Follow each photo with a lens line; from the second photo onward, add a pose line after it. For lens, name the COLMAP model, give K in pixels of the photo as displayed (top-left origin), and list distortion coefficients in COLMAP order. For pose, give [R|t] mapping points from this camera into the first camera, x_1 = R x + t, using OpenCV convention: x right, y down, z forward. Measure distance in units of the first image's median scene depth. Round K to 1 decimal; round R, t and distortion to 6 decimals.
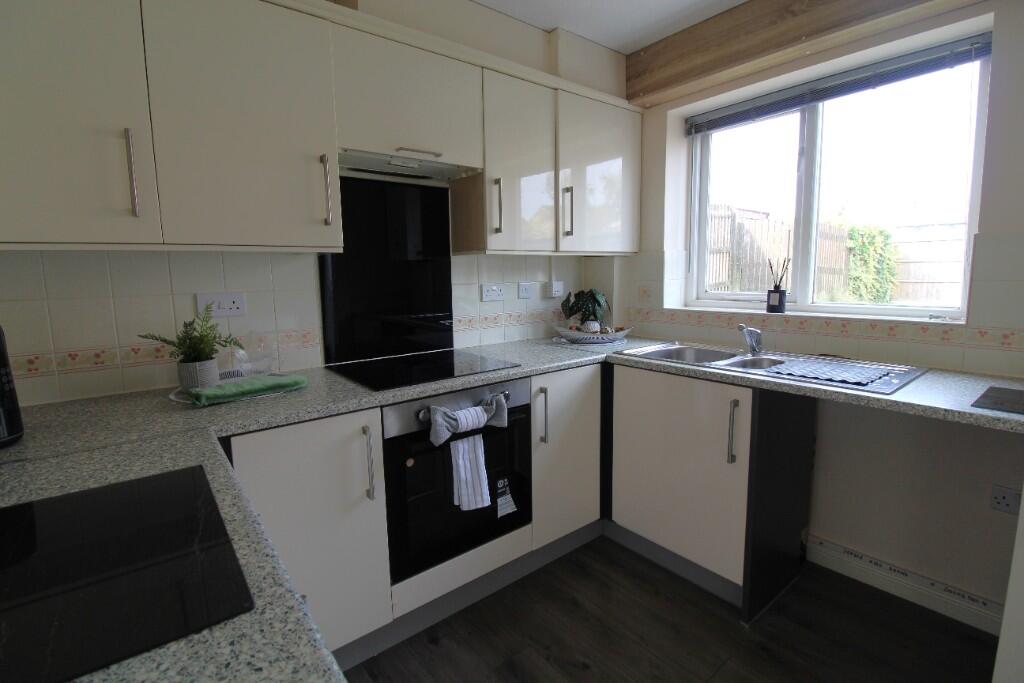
lens RADIAL K [[479.0, 0, 512.6], [0, 479.0, 333.6], [0, 0, 1]] dist [-0.001392, -0.000061]
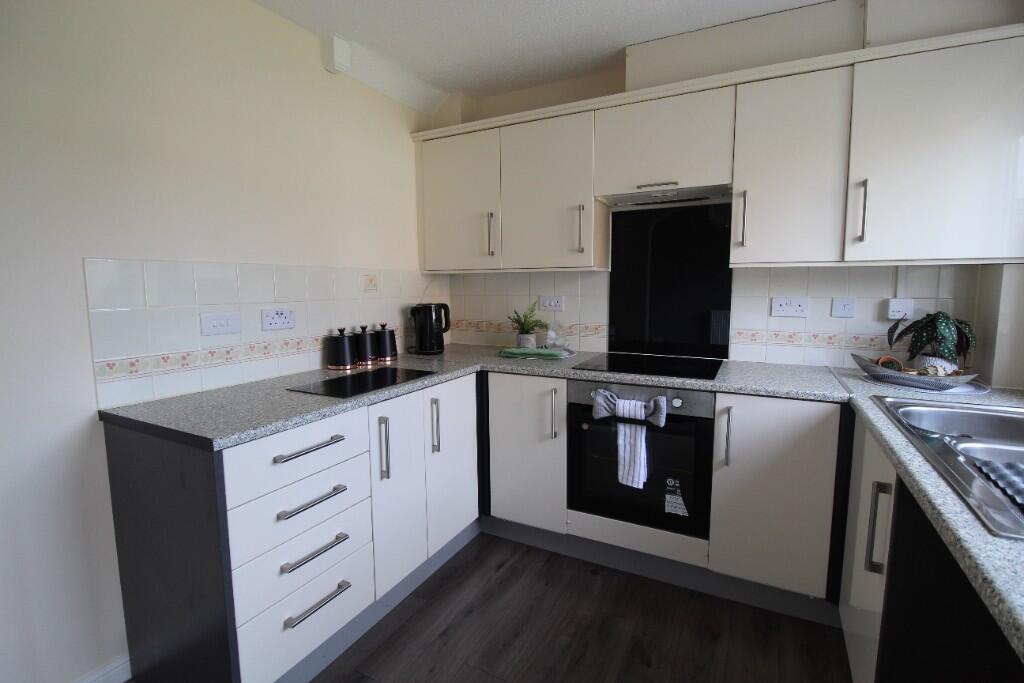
lens RADIAL K [[479.0, 0, 512.6], [0, 479.0, 333.6], [0, 0, 1]] dist [-0.001392, -0.000061]
pose [[0.397241, 0.111703, -0.910891, 0.763175], [-0.115713, 0.990740, 0.071033, -0.052842], [0.910390, 0.077185, 0.406488, 0.206569]]
